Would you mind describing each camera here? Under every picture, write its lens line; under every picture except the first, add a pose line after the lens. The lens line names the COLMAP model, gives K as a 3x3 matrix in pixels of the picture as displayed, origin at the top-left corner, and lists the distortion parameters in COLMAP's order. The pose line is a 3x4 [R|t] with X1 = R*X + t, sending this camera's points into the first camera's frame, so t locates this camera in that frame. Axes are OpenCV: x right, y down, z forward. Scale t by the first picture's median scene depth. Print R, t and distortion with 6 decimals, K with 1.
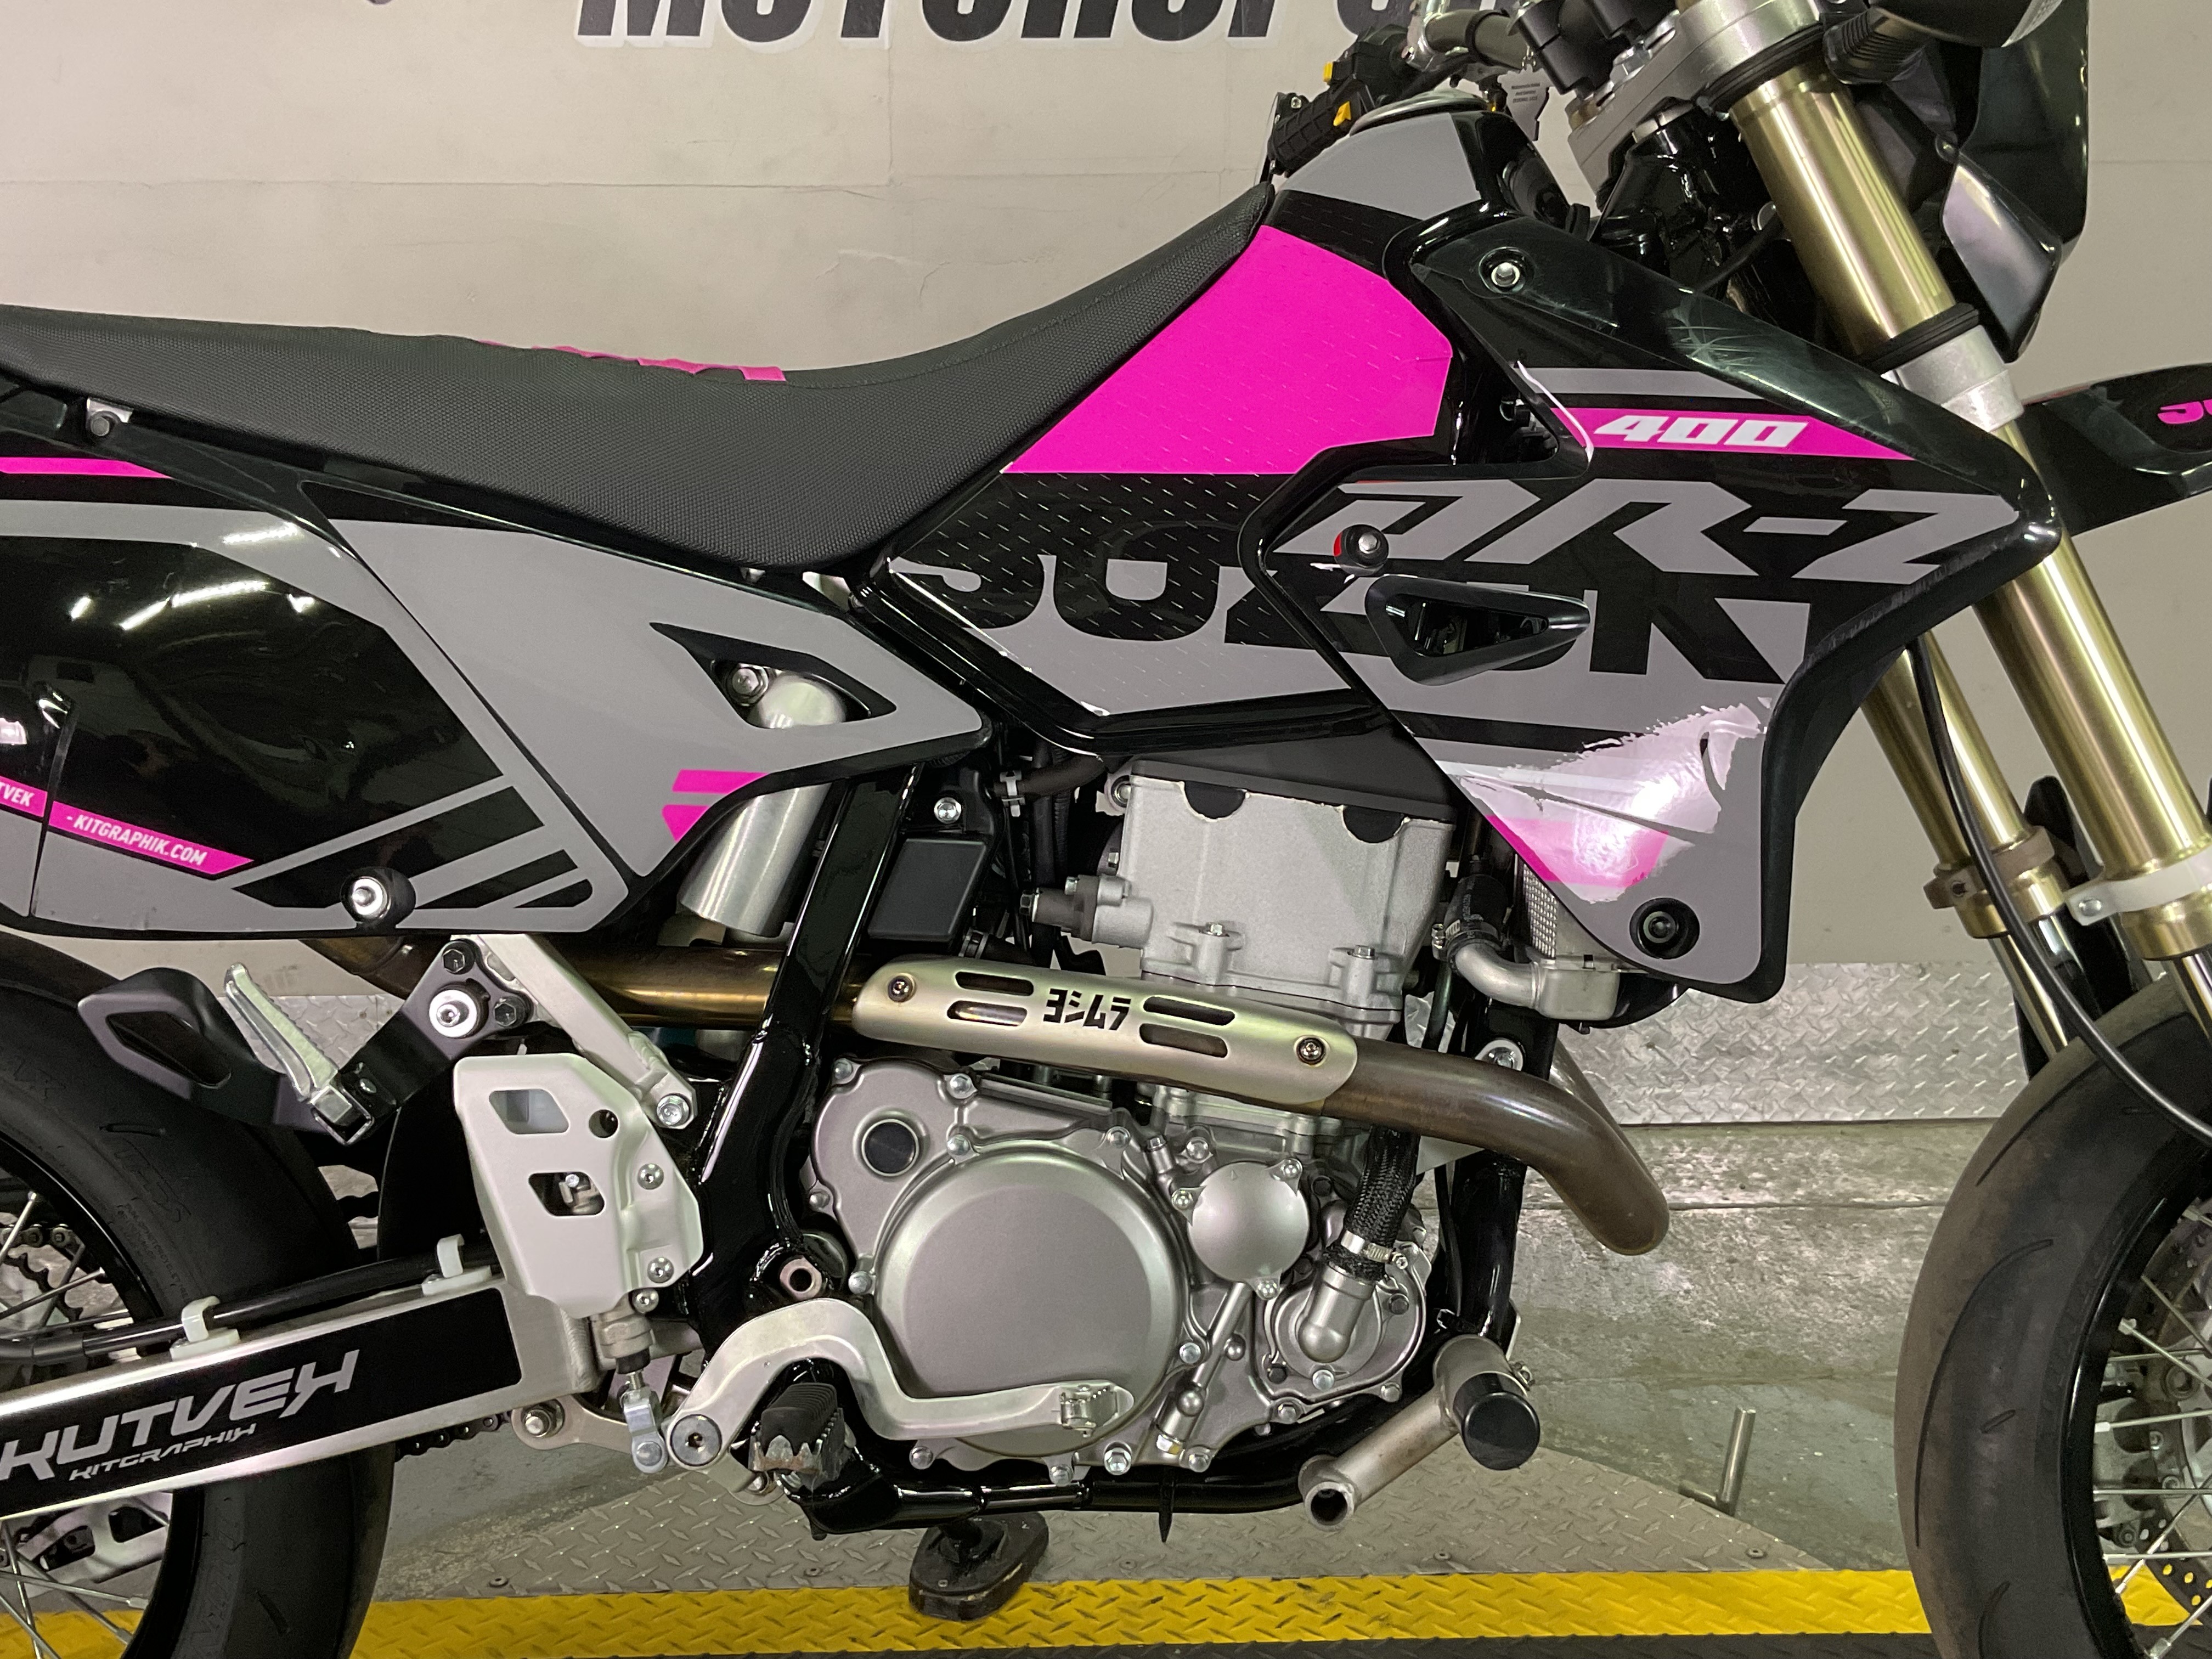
lens RADIAL K [[2369.4, 0, 1103.1], [0, 2369.4, 822.7], [0, 0, 1]] dist [0.171356, -0.405435]
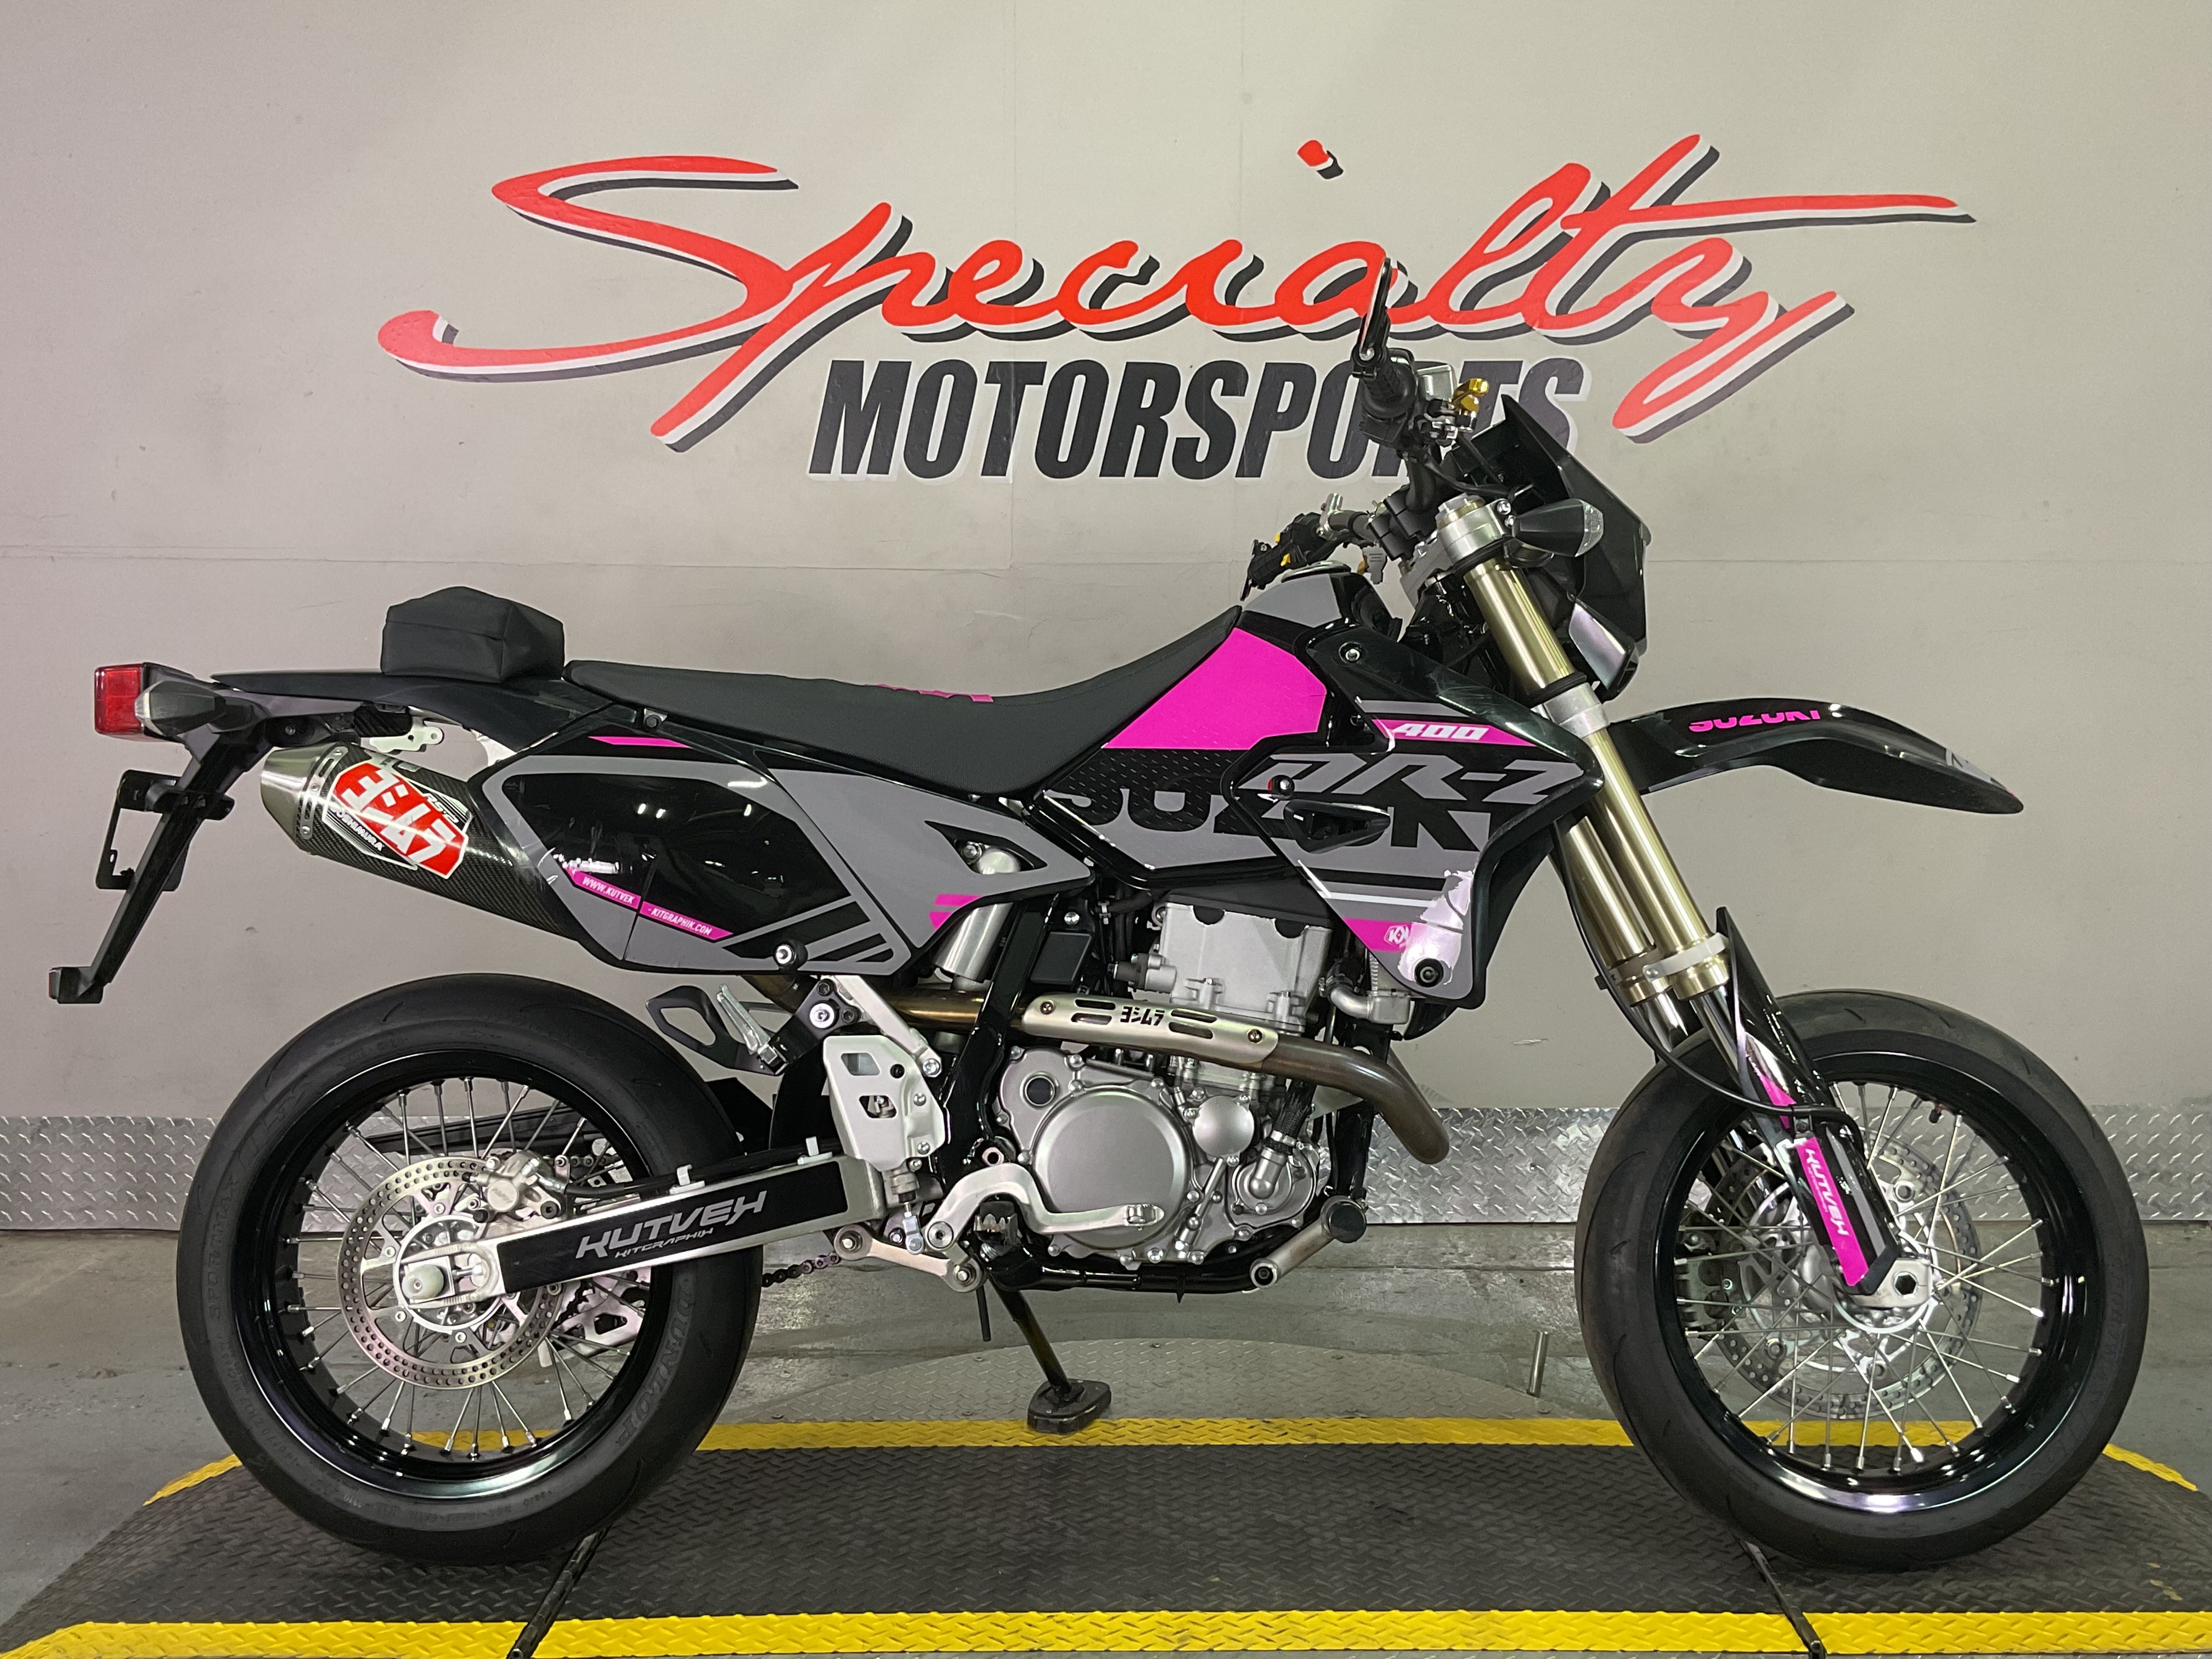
lens RADIAL K [[2229.8, 0, 1103.7], [0, 2229.8, 862.7], [0, 0, 1]] dist [0.168506, -0.373940]
pose [[0.999758, 0.011978, -0.018466, -0.005904], [-0.013852, 0.994377, -0.104985, 0.142200], [0.017105, 0.105215, 0.994302, -0.832355]]
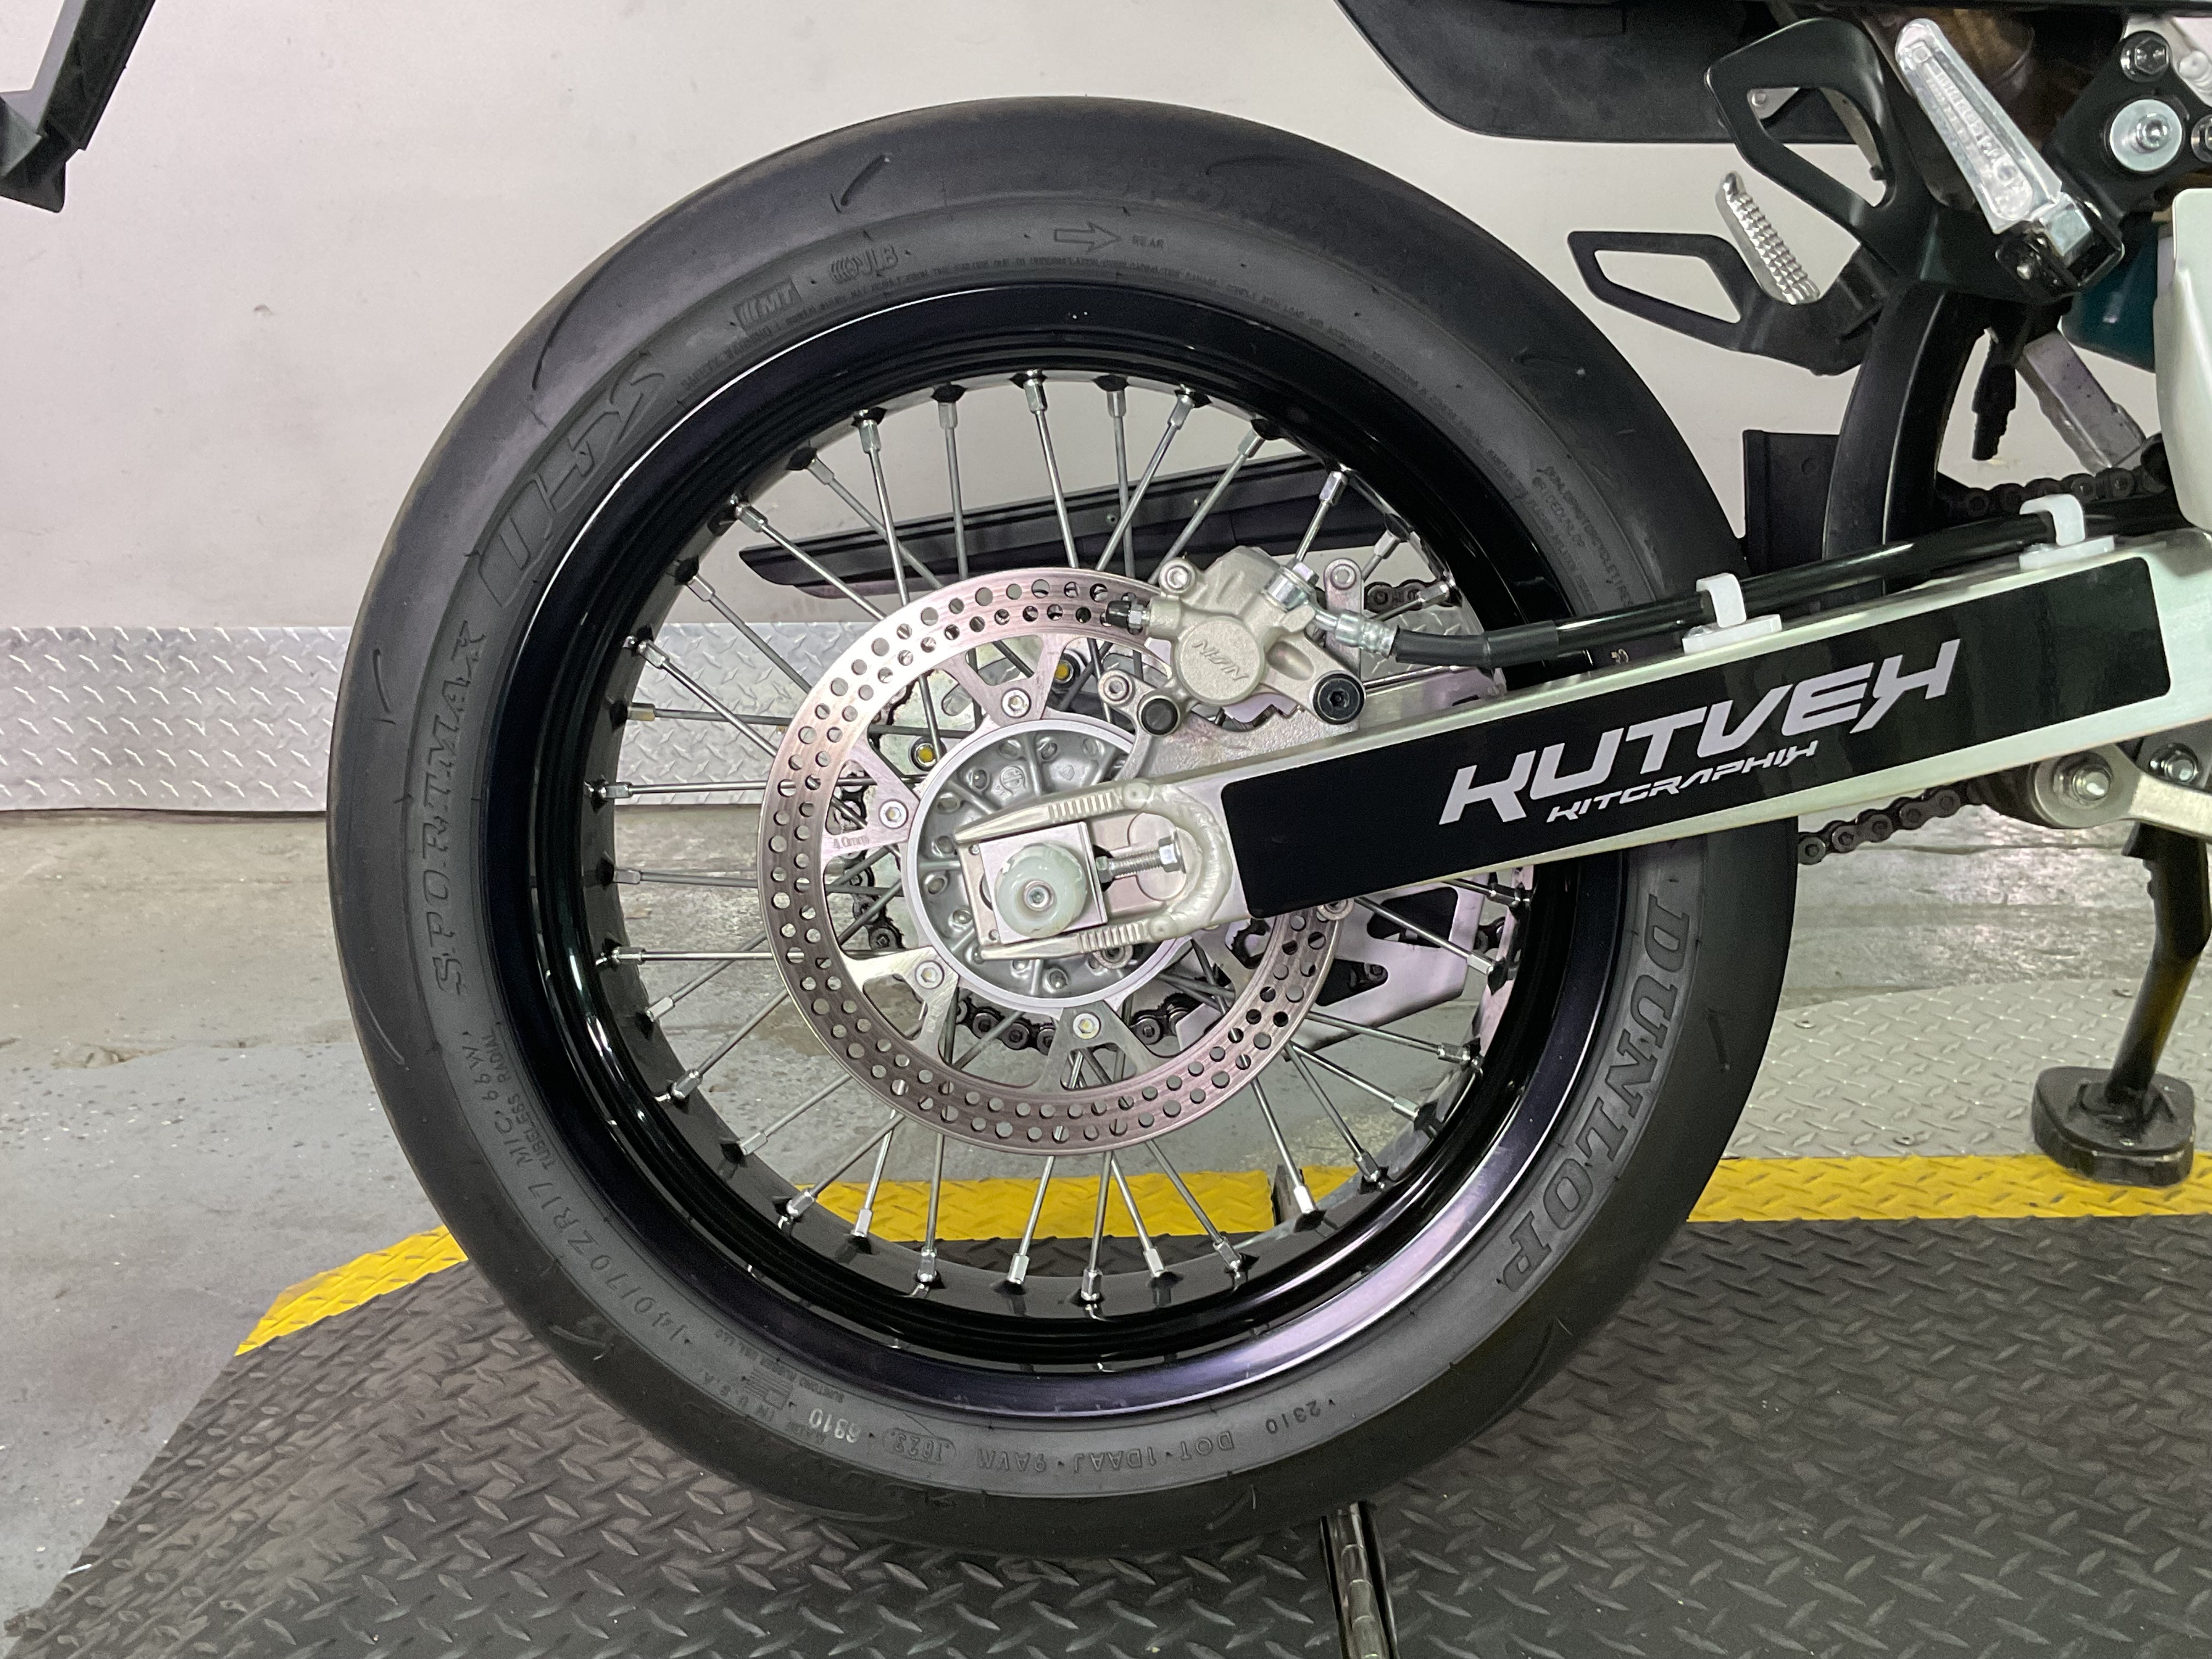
lens RADIAL K [[2309.7, 0, 1102.6], [0, 2309.7, 854.4], [0, 0, 1]] dist [0.157479, -0.388795]
pose [[0.999977, 0.002044, 0.006534, -0.566123], [-0.002481, 0.997711, 0.067575, 0.236712], [-0.006381, -0.067590, 0.997693, 0.314088]]
